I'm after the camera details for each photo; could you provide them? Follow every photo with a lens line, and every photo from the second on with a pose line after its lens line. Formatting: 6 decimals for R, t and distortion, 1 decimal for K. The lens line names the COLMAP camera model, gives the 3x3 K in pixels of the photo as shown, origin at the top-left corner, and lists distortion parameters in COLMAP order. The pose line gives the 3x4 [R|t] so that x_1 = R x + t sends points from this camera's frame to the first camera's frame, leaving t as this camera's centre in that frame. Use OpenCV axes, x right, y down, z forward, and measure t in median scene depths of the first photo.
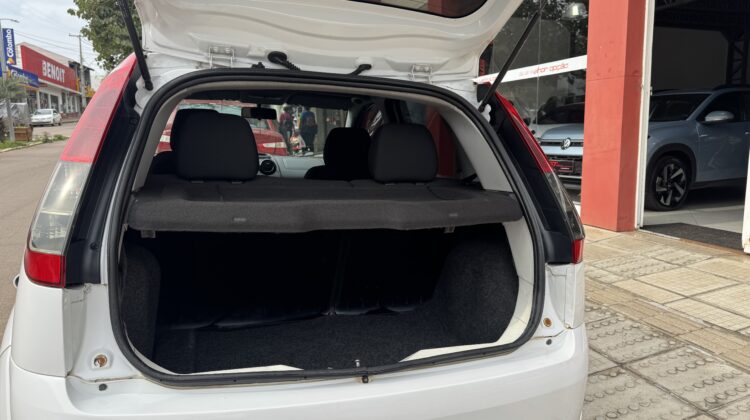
lens RADIAL K [[574.3, 0, 375.0], [0, 574.3, 210.0], [0, 0, 1]] dist [-0.001135, -0.005218]
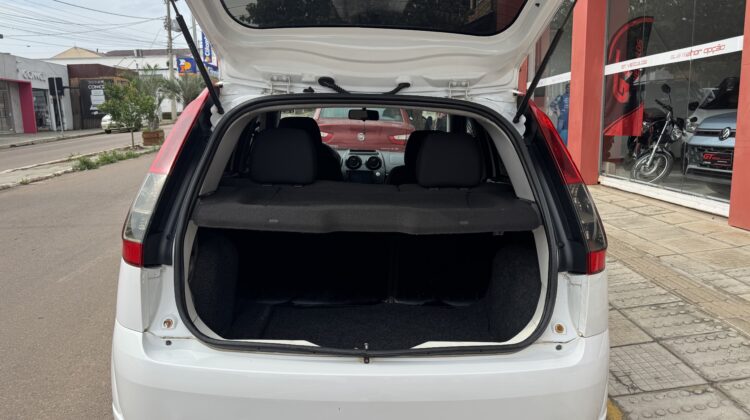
lens RADIAL K [[570.6, 0, 351.0], [0, 570.6, 208.2], [0, 0, 1]] dist [0.036797, -0.067319]
pose [[0.947839, 0.033014, -0.317035, 0.244604], [-0.025235, 0.999272, 0.028610, -0.039159], [0.317749, -0.019117, 0.947982, -0.091842]]
